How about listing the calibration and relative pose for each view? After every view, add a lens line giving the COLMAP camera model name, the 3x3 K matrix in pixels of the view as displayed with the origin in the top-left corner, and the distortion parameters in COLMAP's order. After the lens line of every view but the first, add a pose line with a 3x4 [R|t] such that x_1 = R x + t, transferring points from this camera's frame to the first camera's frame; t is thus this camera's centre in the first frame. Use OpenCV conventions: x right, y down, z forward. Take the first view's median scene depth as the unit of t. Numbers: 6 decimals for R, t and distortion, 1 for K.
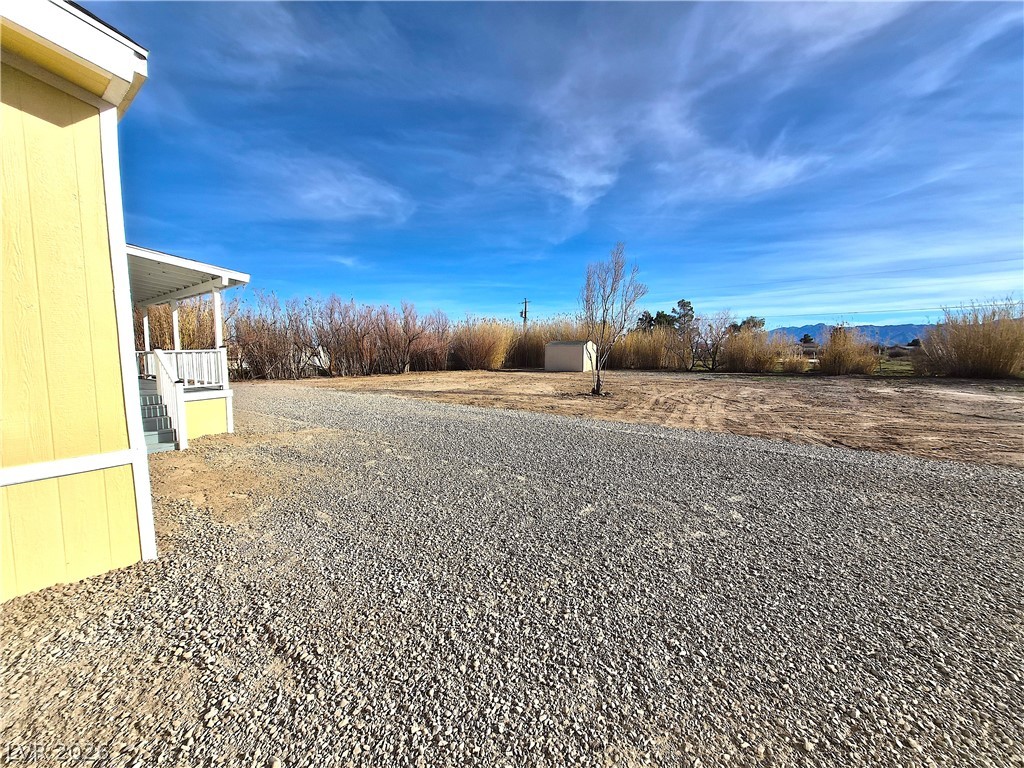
lens RADIAL K [[397.2, 0, 513.3], [0, 397.2, 383.5], [0, 0, 1]] dist [-0.002944, -0.000188]
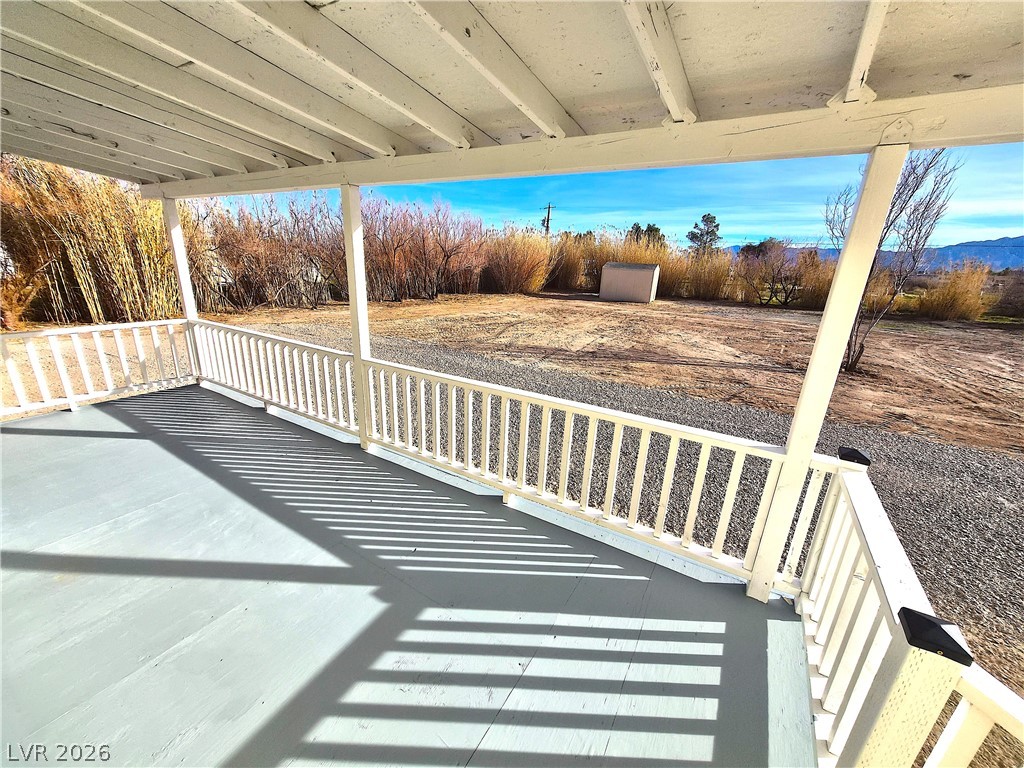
lens RADIAL K [[397.2, 0, 513.4], [0, 397.2, 383.3], [0, 0, 1]] dist [-0.002944, -0.000188]
pose [[0.994192, 0.011414, 0.107012, -0.348016], [-0.034725, 0.975198, 0.218593, -0.064809], [-0.101863, -0.221040, 0.969931, 0.312772]]
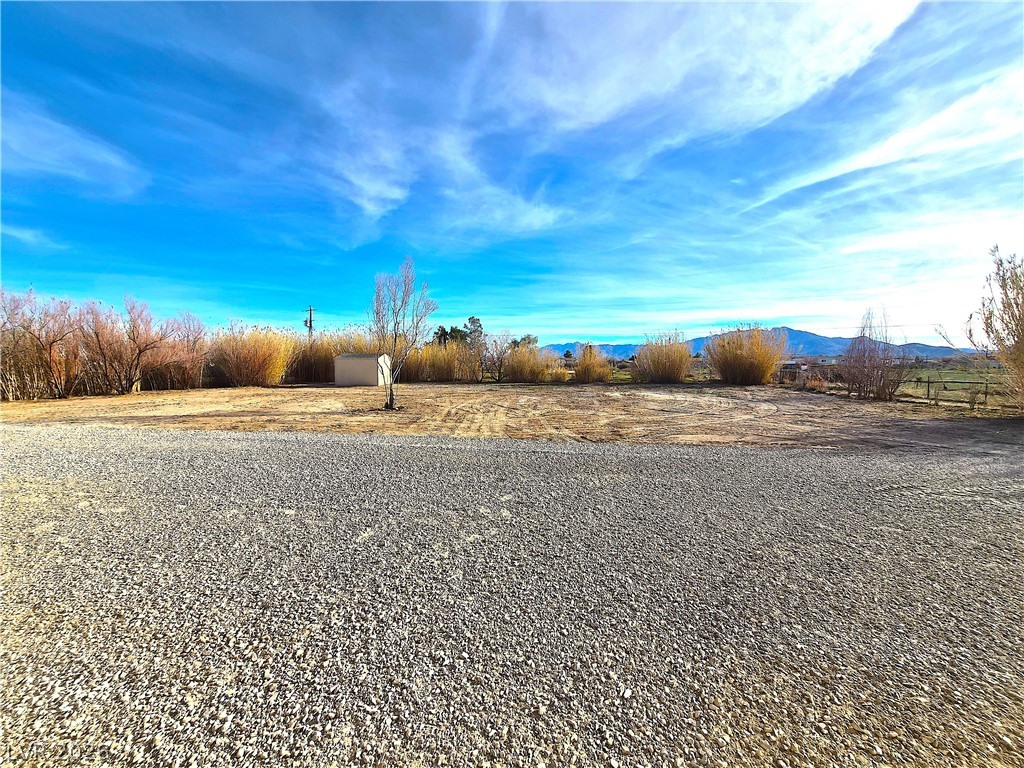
lens RADIAL K [[397.2, 0, 511.9], [0, 397.2, 380.8], [0, 0, 1]] dist [-0.002944, -0.000188]
pose [[0.881080, -0.018600, 0.472601, 0.013783], [0.036885, 0.998885, -0.029452, -0.001457], [-0.471526, 0.043381, 0.880784, -0.002177]]
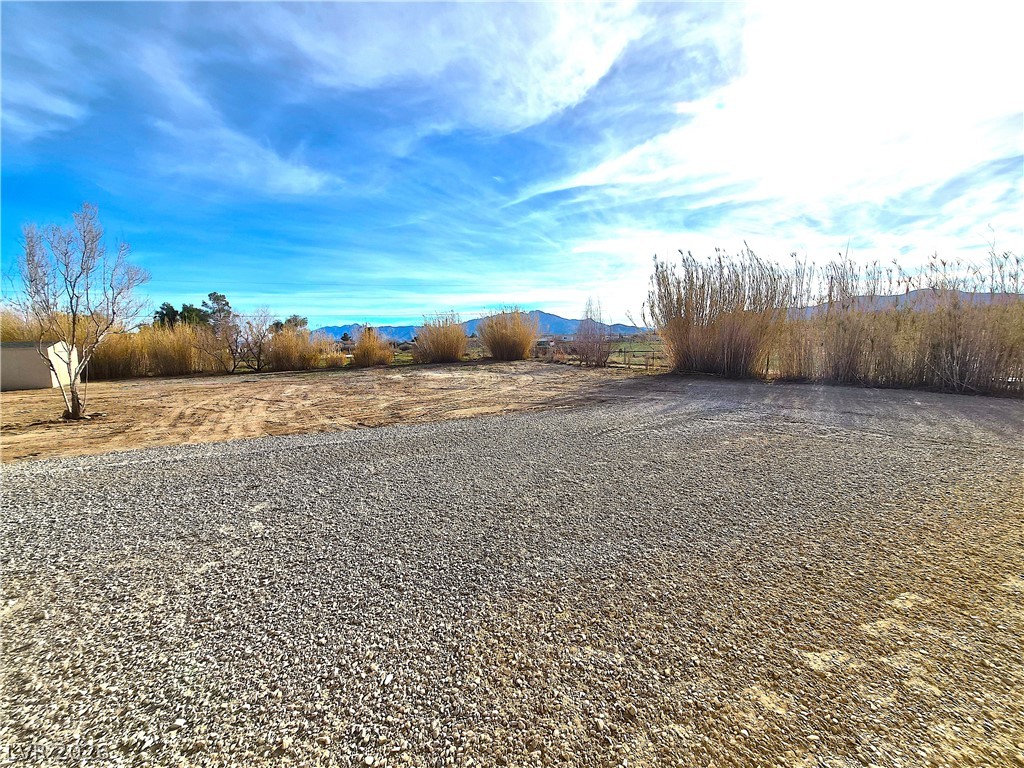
lens RADIAL K [[397.2, 0, 512.5], [0, 397.2, 380.9], [0, 0, 1]] dist [-0.002944, -0.000188]
pose [[0.519334, -0.096006, 0.849161, 0.027548], [0.097896, 0.993812, 0.052489, 0.000452], [-0.848945, 0.055870, 0.525519, -0.006795]]
